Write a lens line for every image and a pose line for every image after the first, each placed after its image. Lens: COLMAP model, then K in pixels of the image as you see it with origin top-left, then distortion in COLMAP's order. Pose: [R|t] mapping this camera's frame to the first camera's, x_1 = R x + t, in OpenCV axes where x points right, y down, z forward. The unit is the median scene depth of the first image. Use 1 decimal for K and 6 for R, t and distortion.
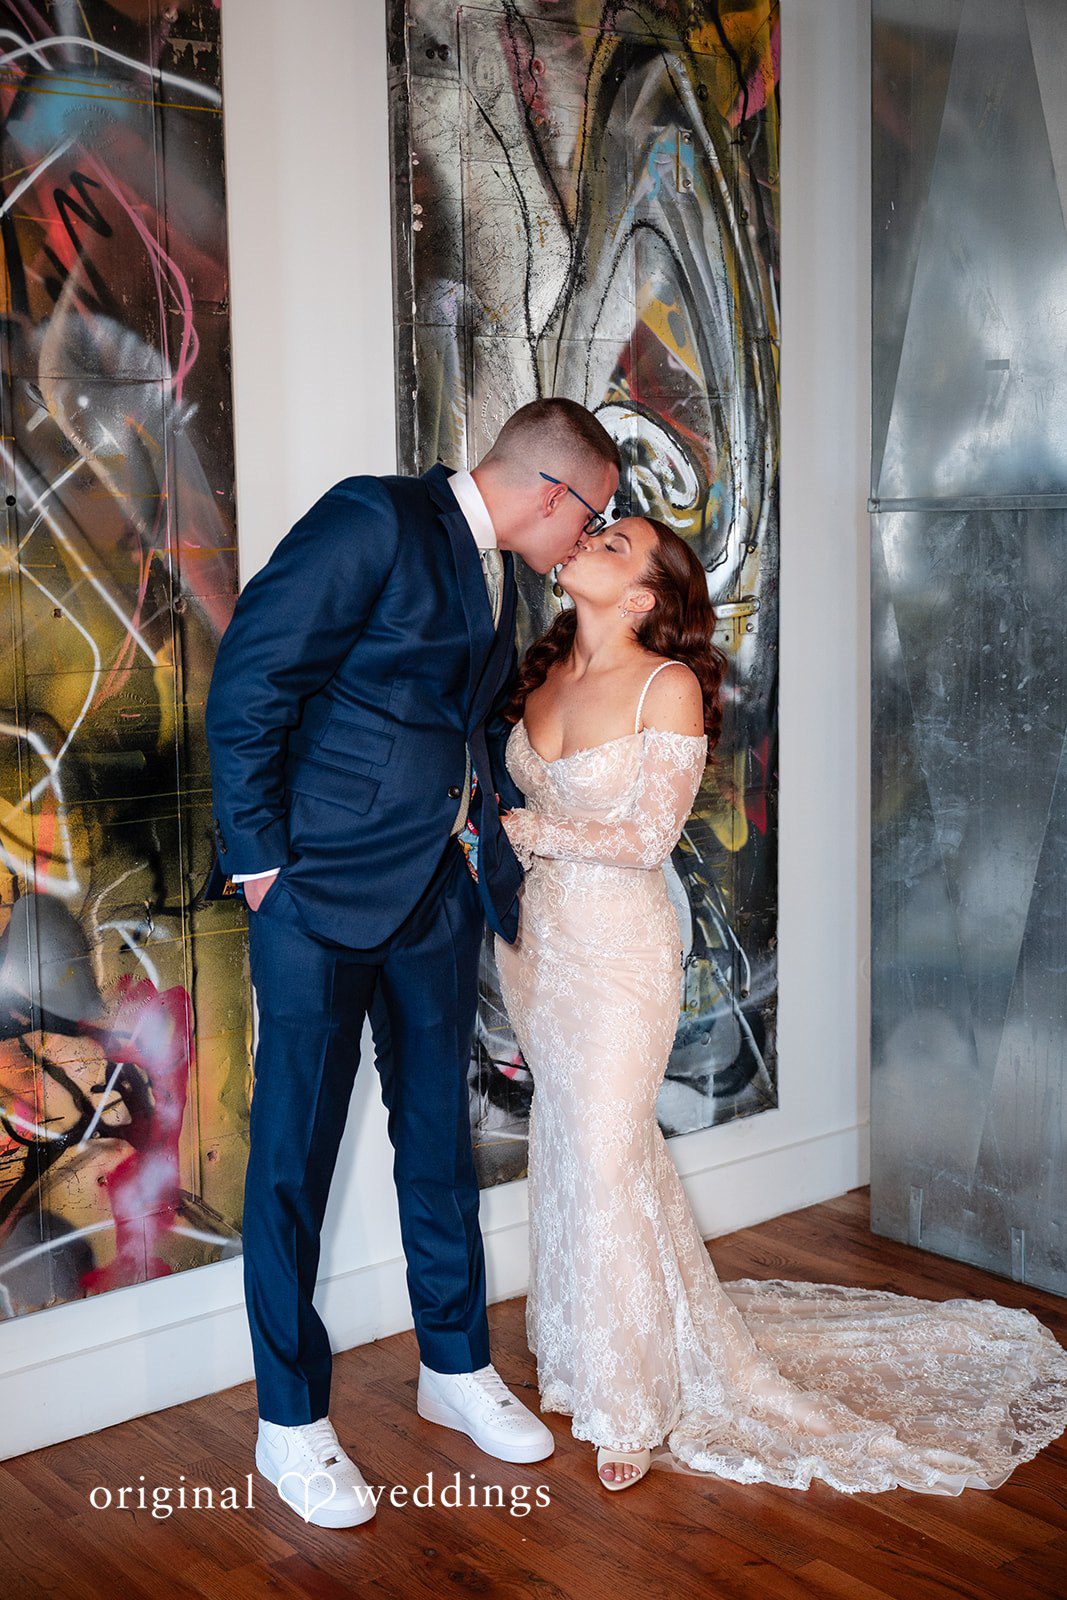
lens RADIAL K [[2003.9, 0, 533.5], [0, 2003.9, 800.0], [0, 0, 1]] dist [0.005021, -0.014663]
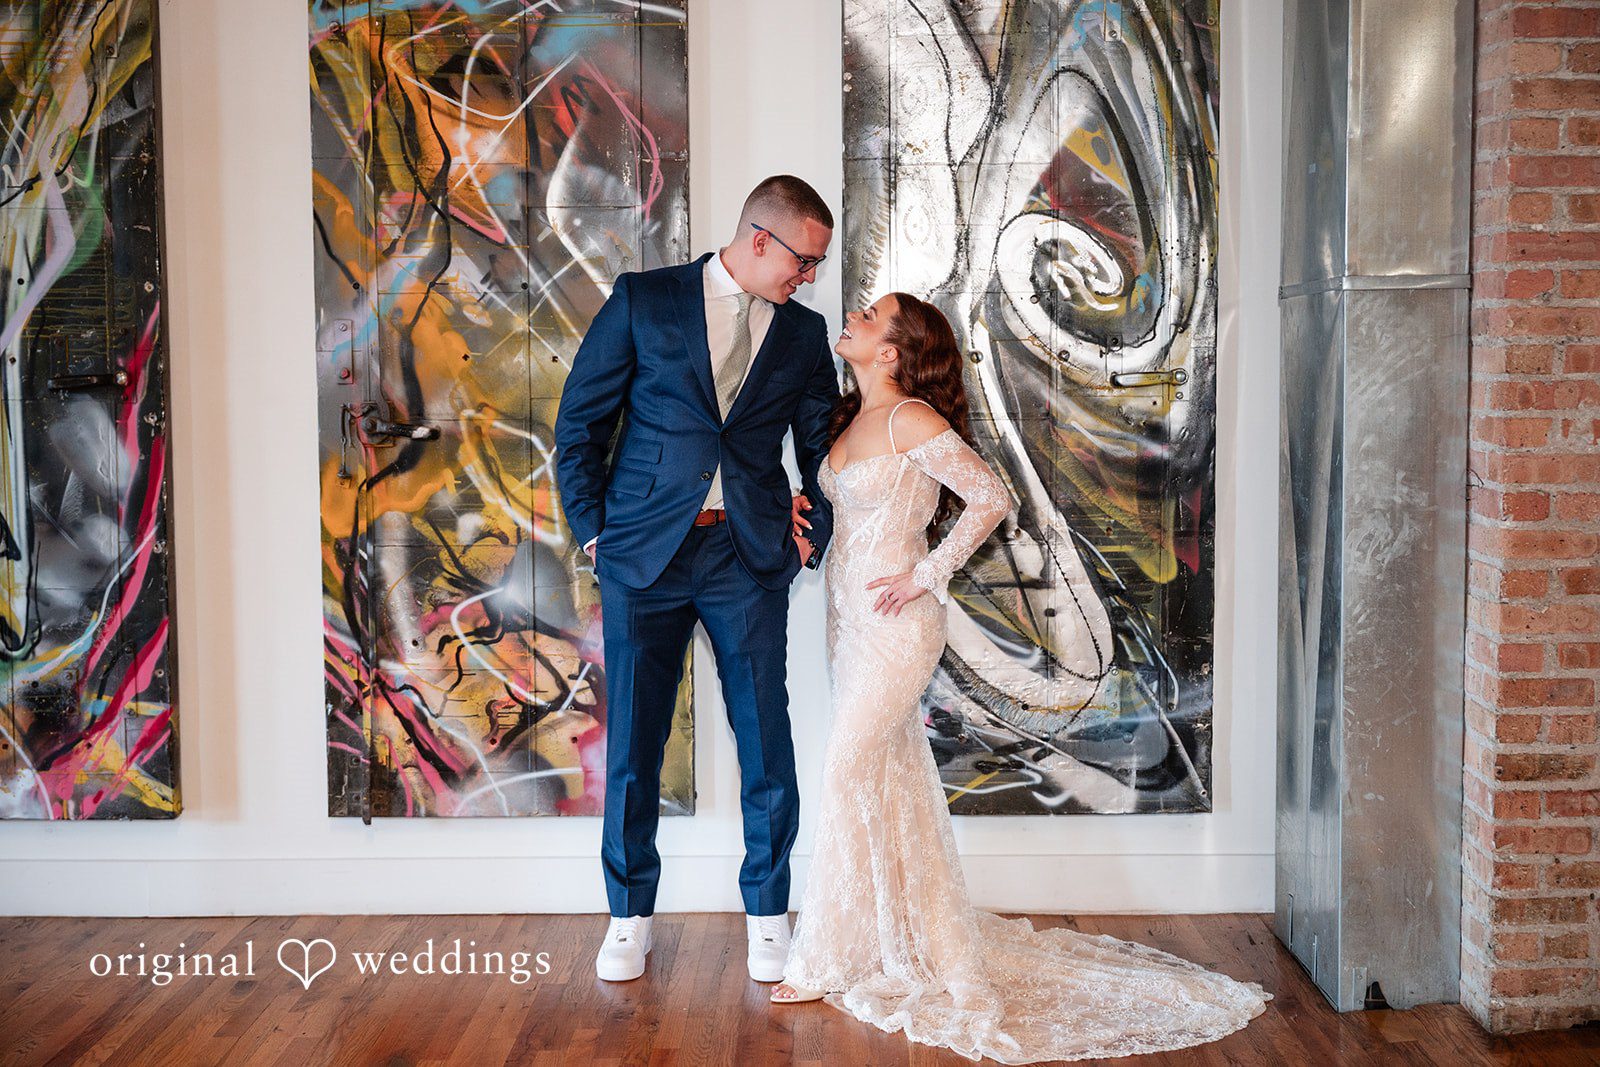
lens RADIAL K [[2003.9, 0, 800.0], [0, 2003.9, 533.5], [0, 0, 1]] dist [0.005021, -0.014663]
pose [[0.788995, 0.071787, -0.610191, 0.727847], [-0.095512, 0.995408, -0.006393, 0.026988], [0.606930, 0.063325, 0.792228, -0.081338]]
